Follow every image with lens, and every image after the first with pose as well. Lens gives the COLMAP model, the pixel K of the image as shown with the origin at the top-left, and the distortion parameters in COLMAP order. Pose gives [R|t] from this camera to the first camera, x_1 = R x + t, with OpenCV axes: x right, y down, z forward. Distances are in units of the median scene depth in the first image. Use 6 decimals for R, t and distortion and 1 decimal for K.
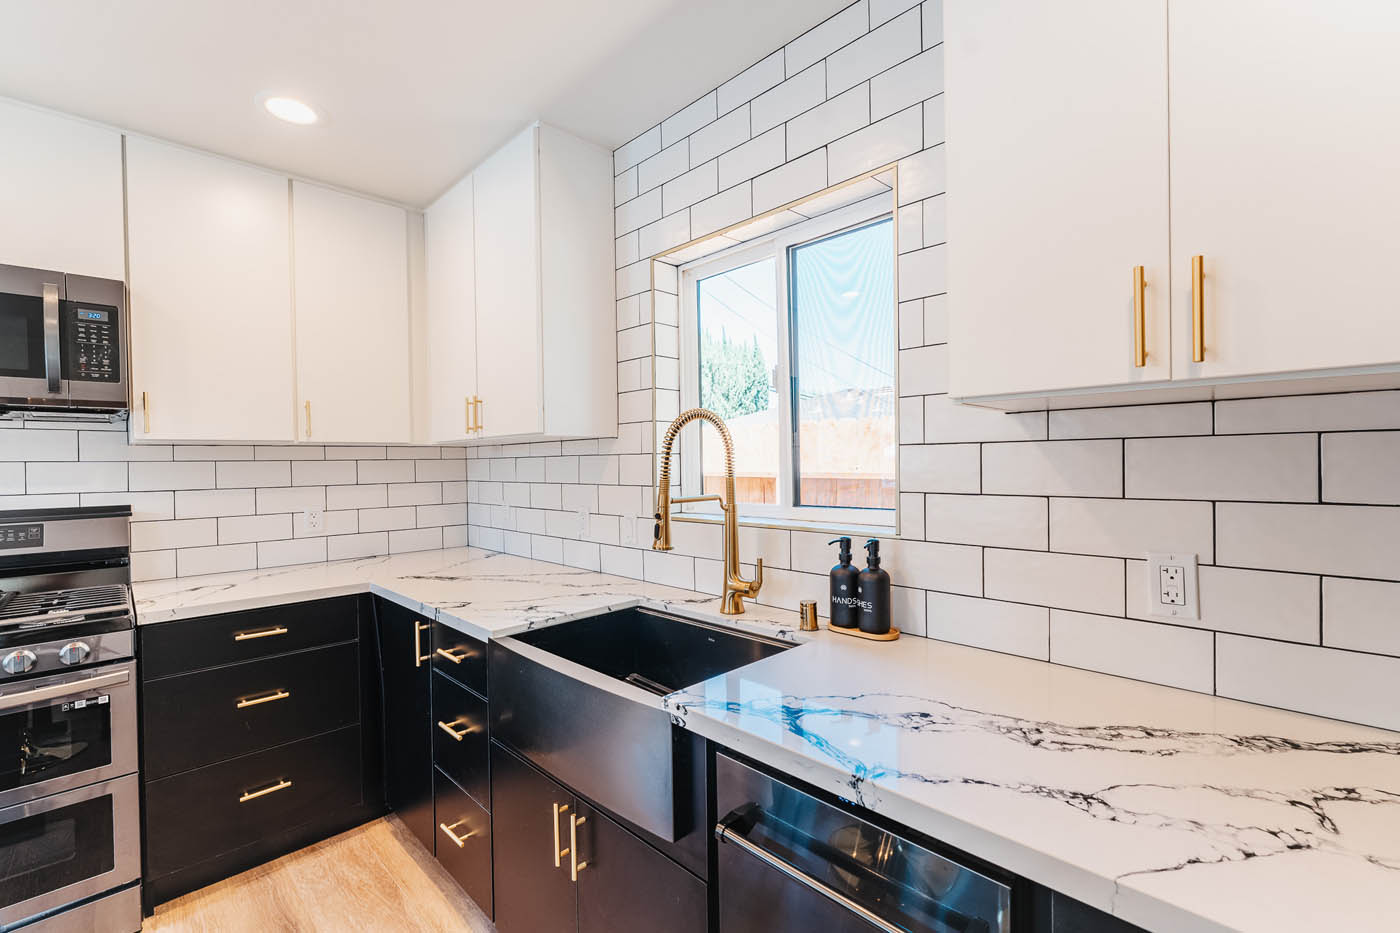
lens RADIAL K [[602.7, 0, 693.4], [0, 602.7, 468.8], [0, 0, 1]] dist [-0.004318, 0.001134]
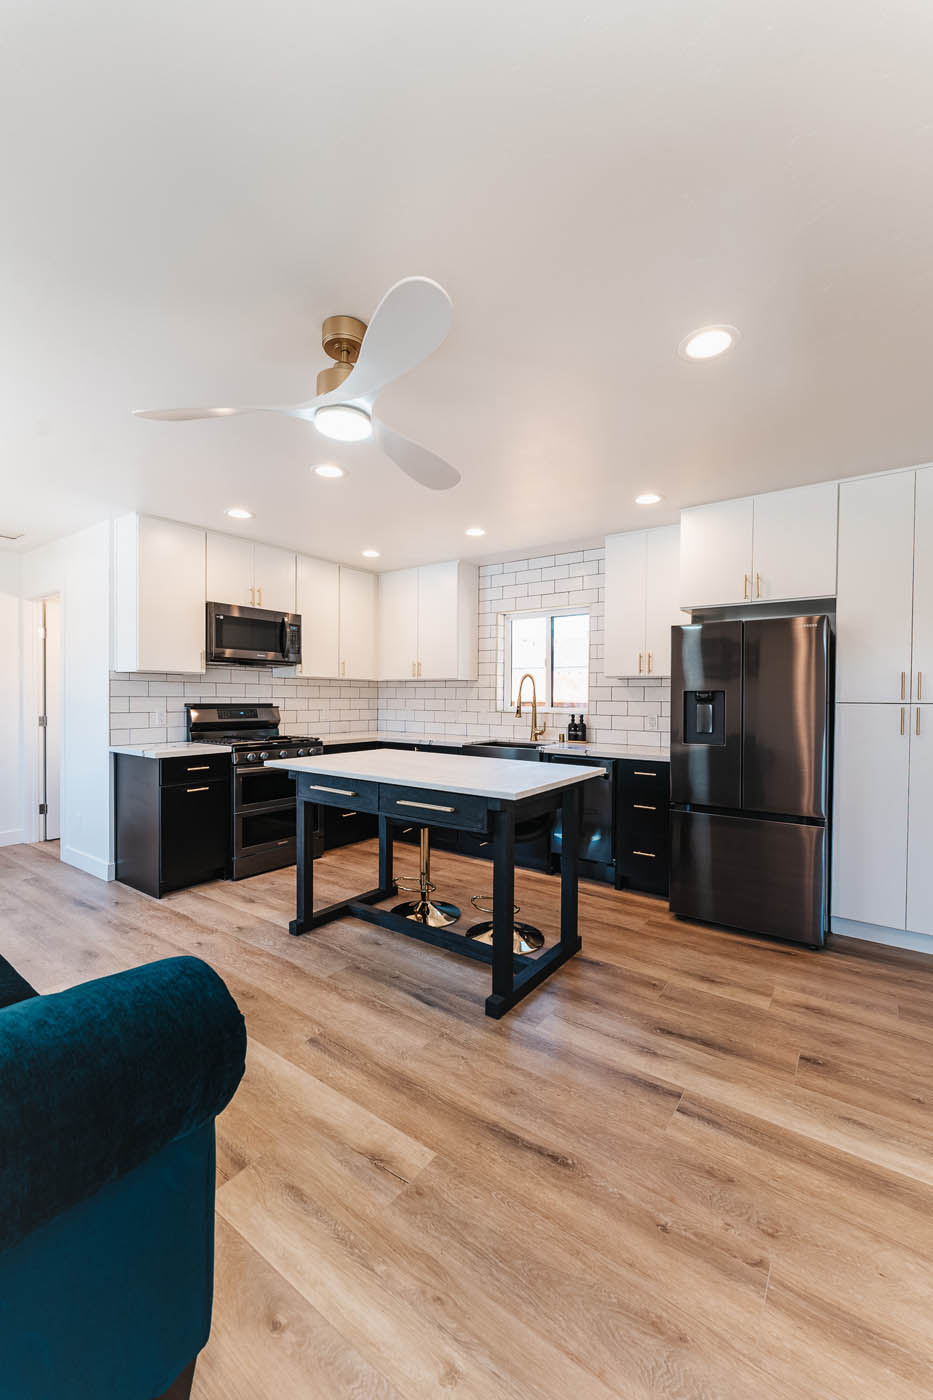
lens RADIAL K [[564.9, 0, 465.9], [0, 564.9, 701.5], [0, 0, 1]] dist [-0.001444, 0.001540]
pose [[0.984701, 0.021572, 0.172914, -0.657614], [-0.021073, 0.999767, -0.004720, 0.054319], [-0.172976, 0.001004, 0.984926, -1.482808]]
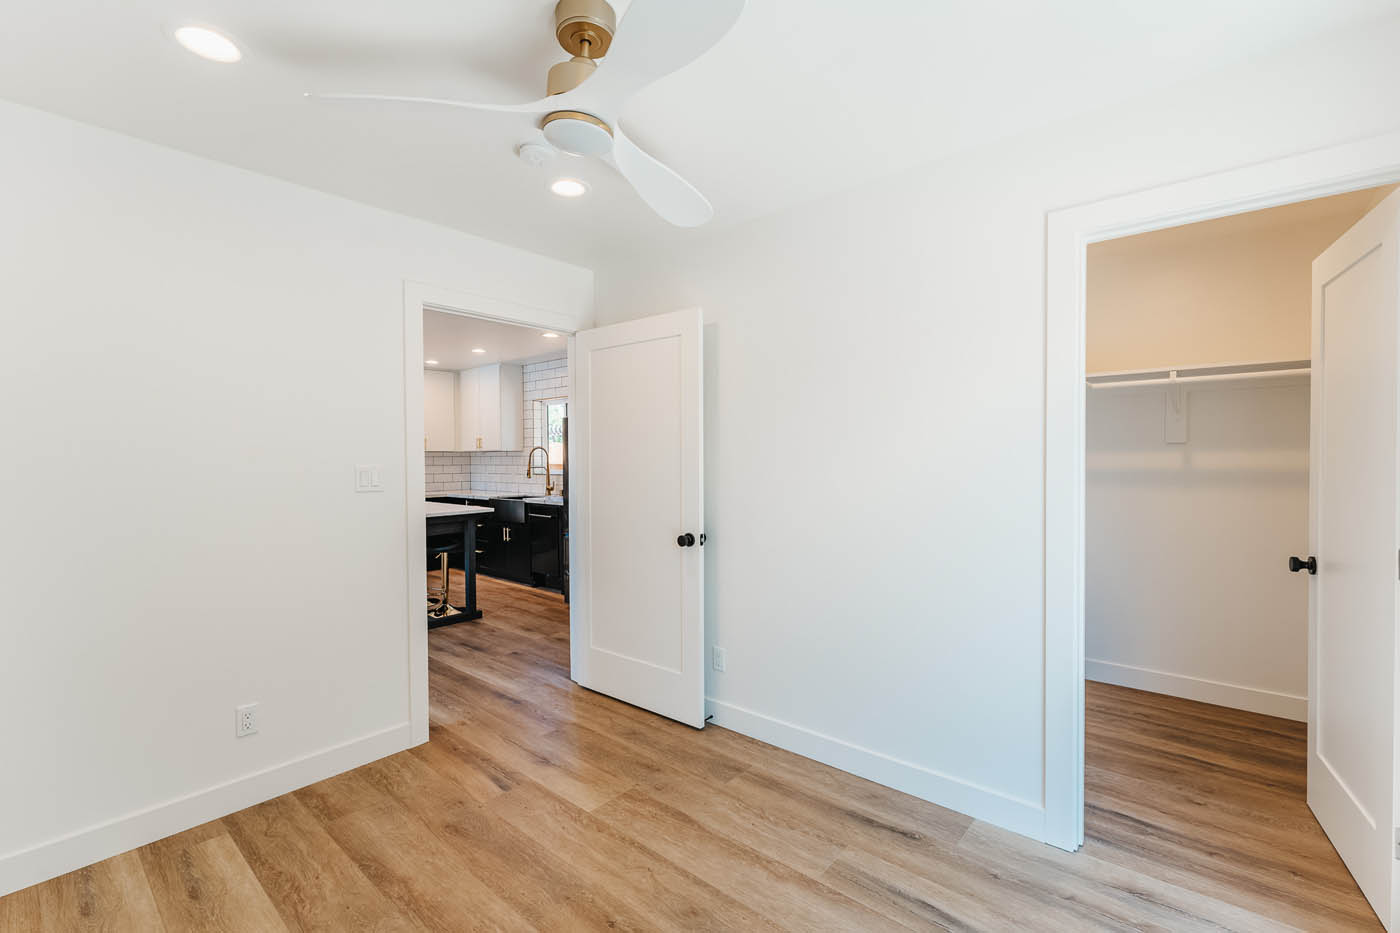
lens RADIAL K [[602.7, 0, 684.7], [0, 602.7, 469.3], [0, 0, 1]] dist [-0.004318, 0.001134]
pose [[0.997601, 0.007391, 0.068825, 0.613679], [-0.007849, 0.999949, 0.006395, 0.024714], [-0.068774, -0.006920, 0.997608, -2.742493]]
